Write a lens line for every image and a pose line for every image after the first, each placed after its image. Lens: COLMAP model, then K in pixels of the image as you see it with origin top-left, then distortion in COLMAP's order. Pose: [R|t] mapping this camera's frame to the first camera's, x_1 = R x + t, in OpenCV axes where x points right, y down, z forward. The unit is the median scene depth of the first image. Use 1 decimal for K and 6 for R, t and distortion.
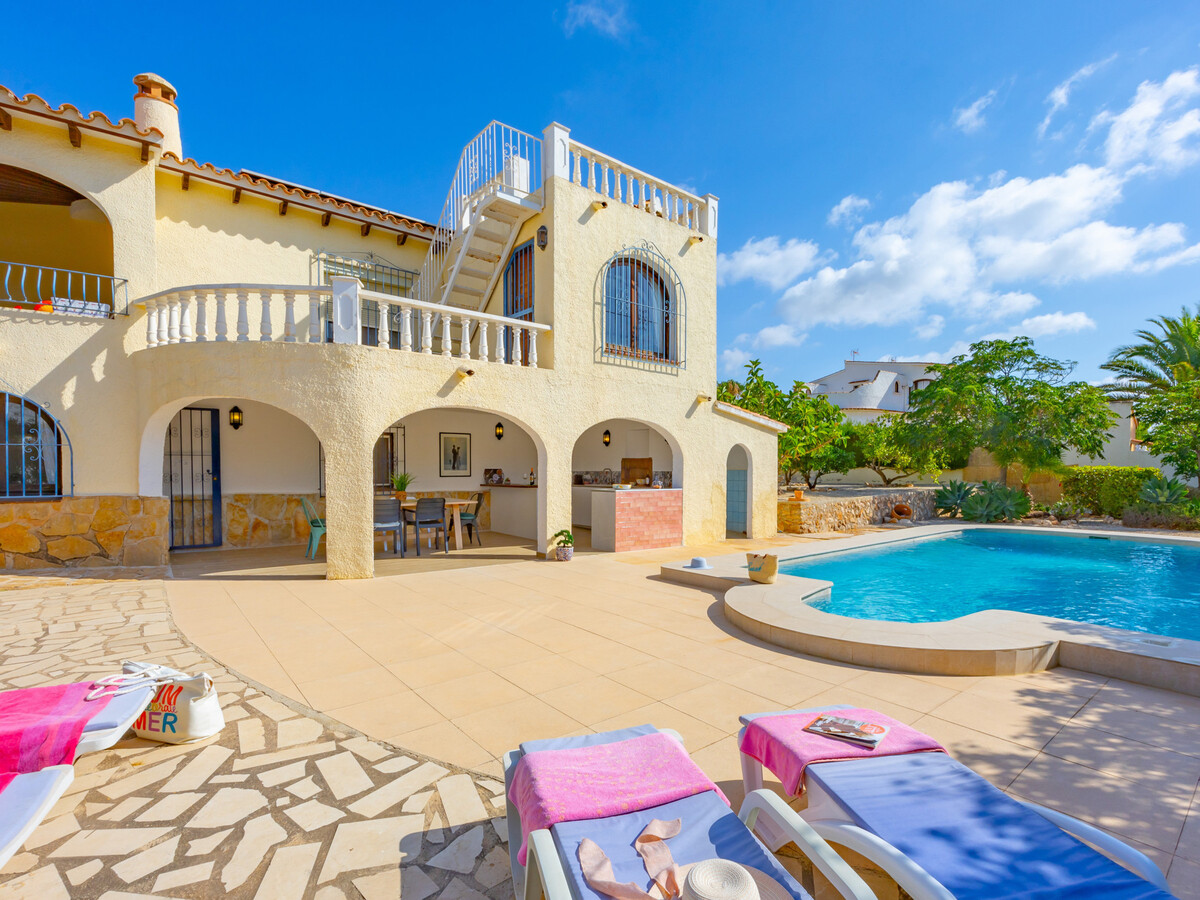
lens RADIAL K [[575.7, 0, 613.3], [0, 575.7, 482.9], [0, 0, 1]] dist [-0.001014, 0.000233]
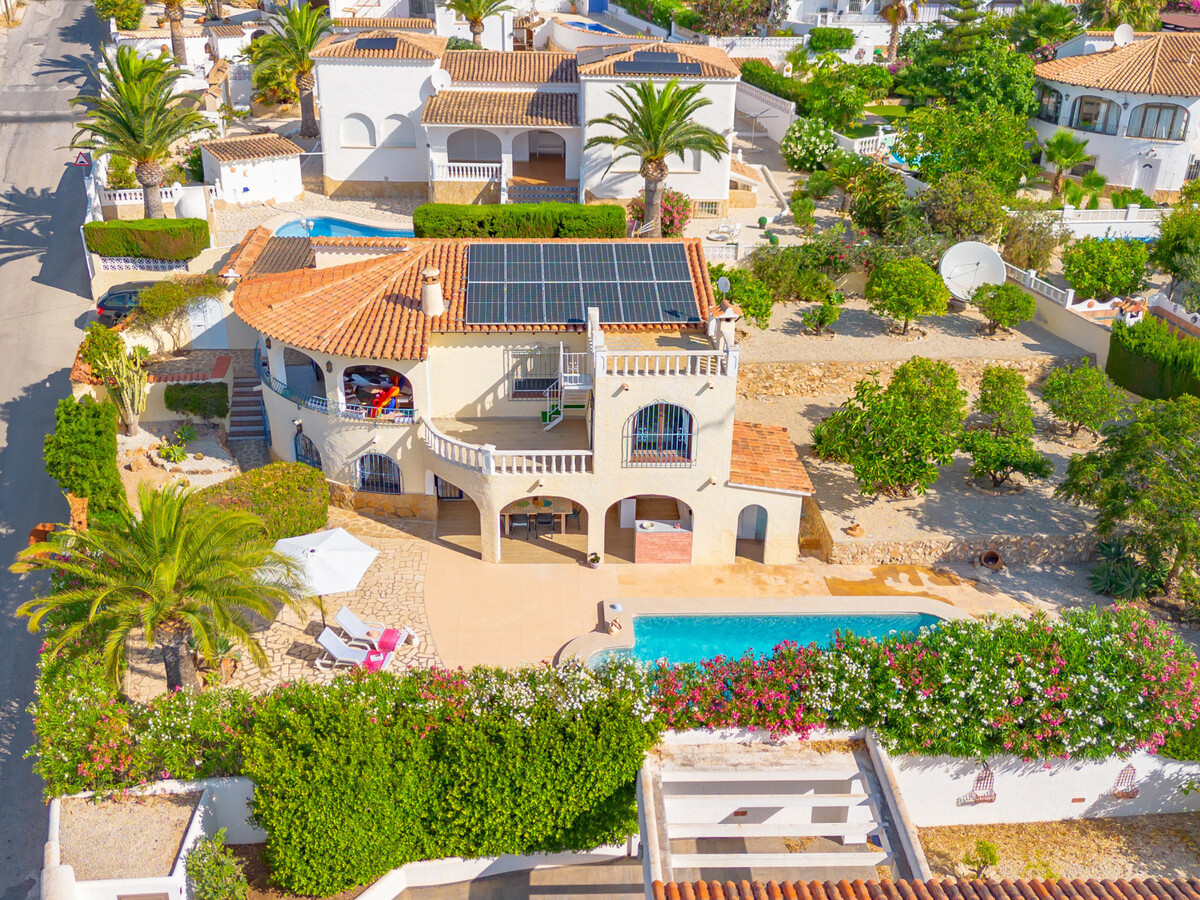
lens RADIAL K [[1194.5, 0, 600.0], [0, 1194.5, 450.0], [0, 0, 1]] dist [0.113197, -0.233134]
pose [[0.802646, 0.280816, -0.526215, 1.544320], [-0.033906, 0.902291, 0.429792, -1.554168], [0.595492, -0.327129, 0.733741, -1.423625]]
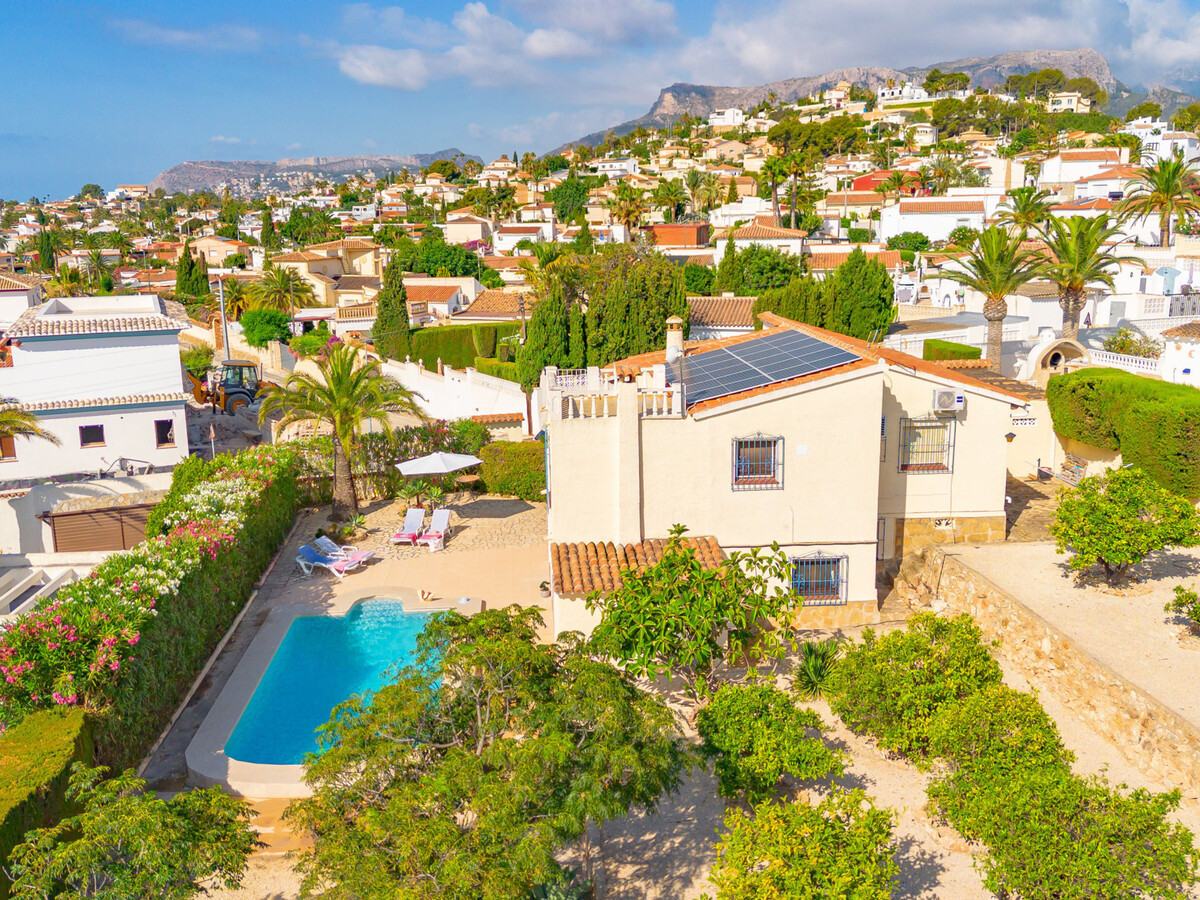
lens RADIAL K [[1128.5, 0, 600.0], [0, 1128.5, 450.0], [0, 0, 1]] dist [0.085045, -0.127372]
pose [[-0.584259, 0.177989, -0.791809, 2.162734], [-0.007905, 0.974360, 0.224856, -0.954376], [0.811529, 0.137633, -0.567872, 2.600116]]
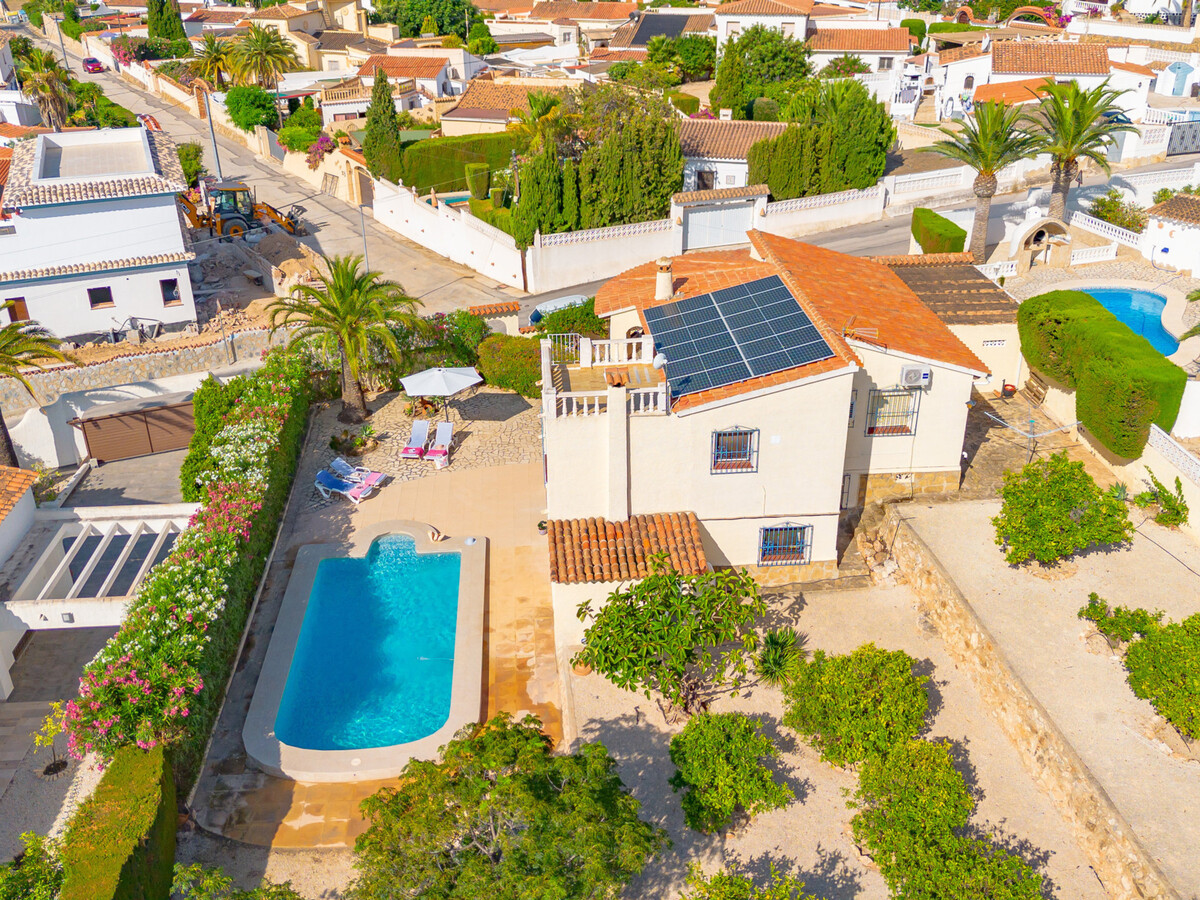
lens RADIAL K [[1128.5, 0, 600.0], [0, 1128.5, 450.0], [0, 0, 1]] dist [0.085045, -0.127372]
pose [[-0.582334, 0.378105, -0.719669, 2.151685], [-0.010633, 0.881638, 0.471806, -1.700695], [0.812880, 0.282401, -0.509387, 2.600228]]
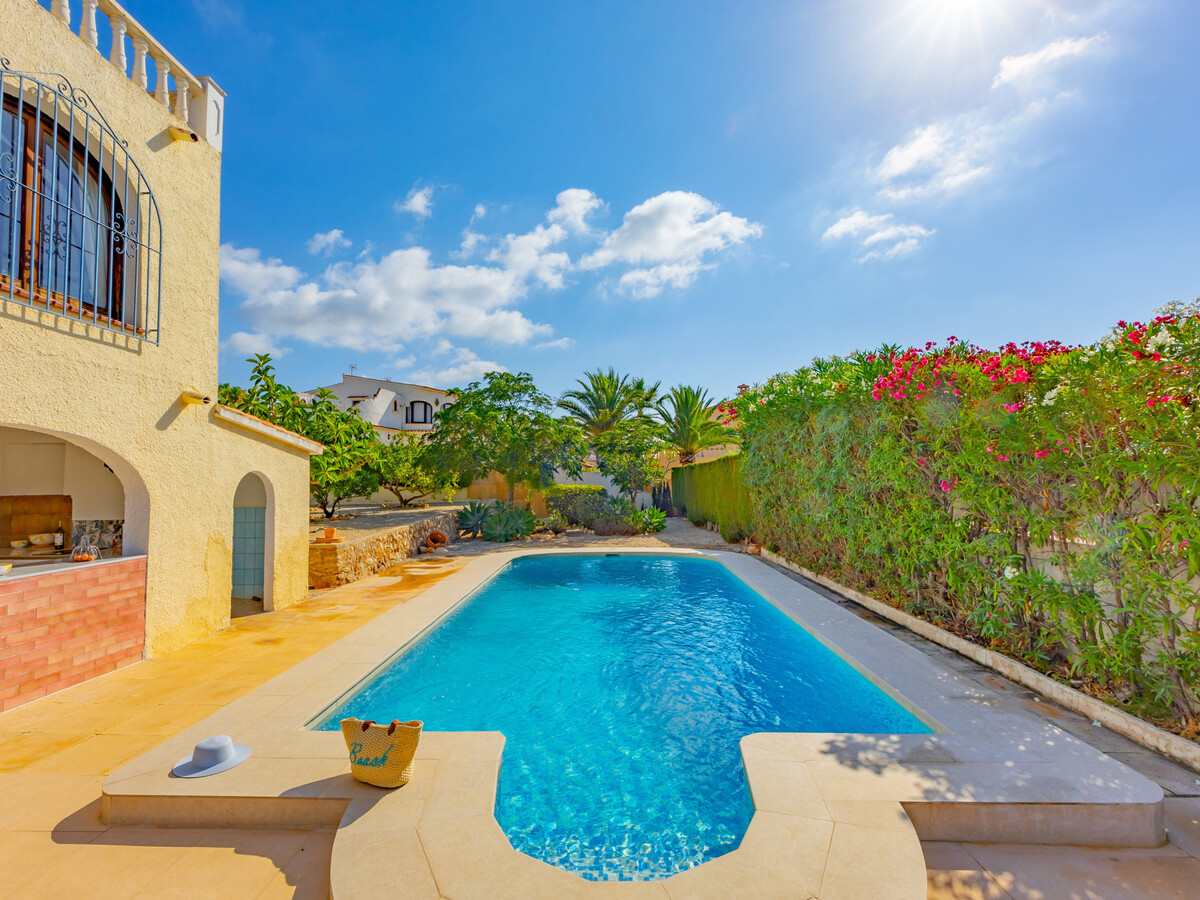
lens RADIAL K [[540.2, 0, 594.3], [0, 540.2, 455.9], [0, 0, 1]] dist [-0.000201, 0.000097]
pose [[0.664891, 0.023783, 0.746561, 0.015174], [0.026562, 0.998108, -0.055452, -0.045259], [-0.746468, 0.056700, 0.663002, 0.323573]]
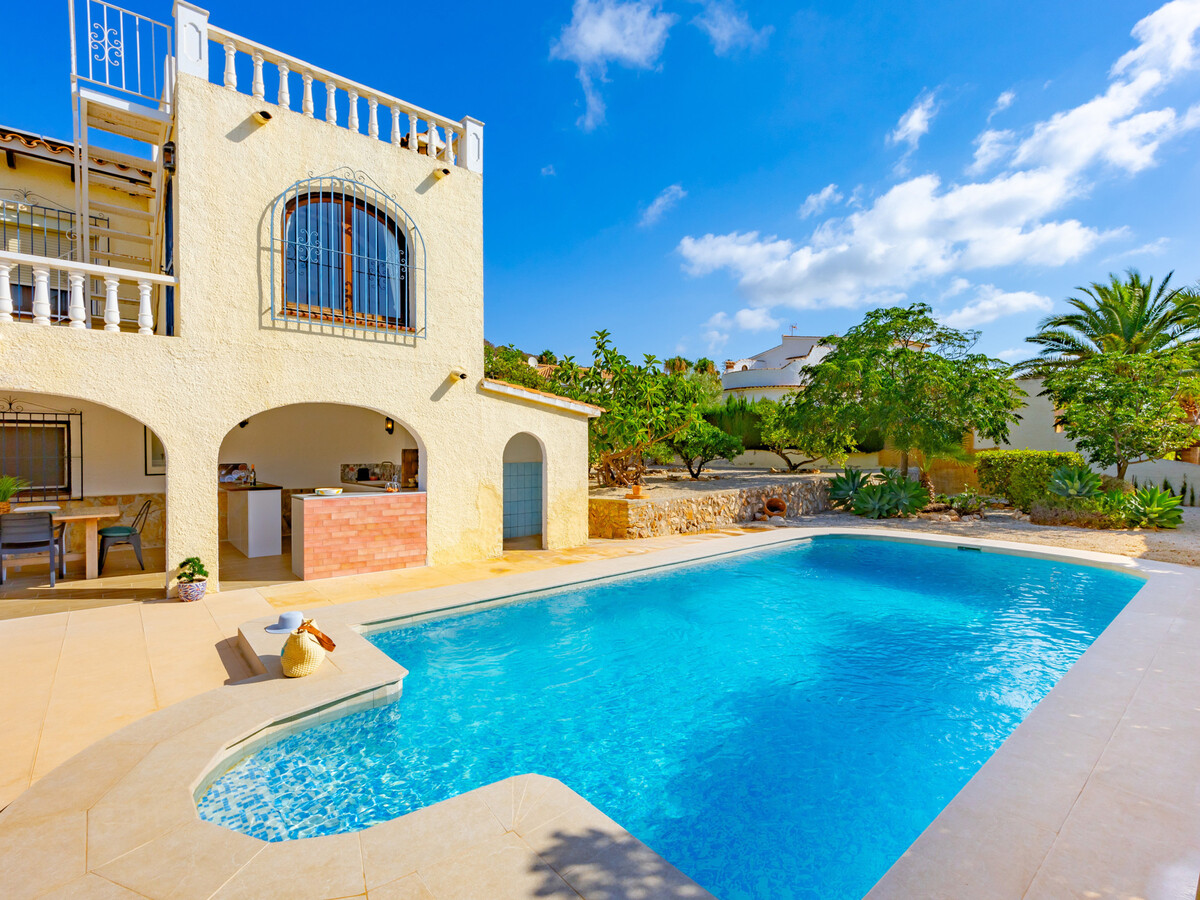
lens RADIAL K [[573.7, 0, 597.6], [0, 573.7, 452.6], [0, 0, 1]] dist [-0.000746, 0.000052]
pose [[0.999932, -0.004936, 0.010526, 0.343238], [0.005071, 0.999904, -0.012890, -0.031456], [-0.010462, 0.012942, 0.999862, 0.223579]]
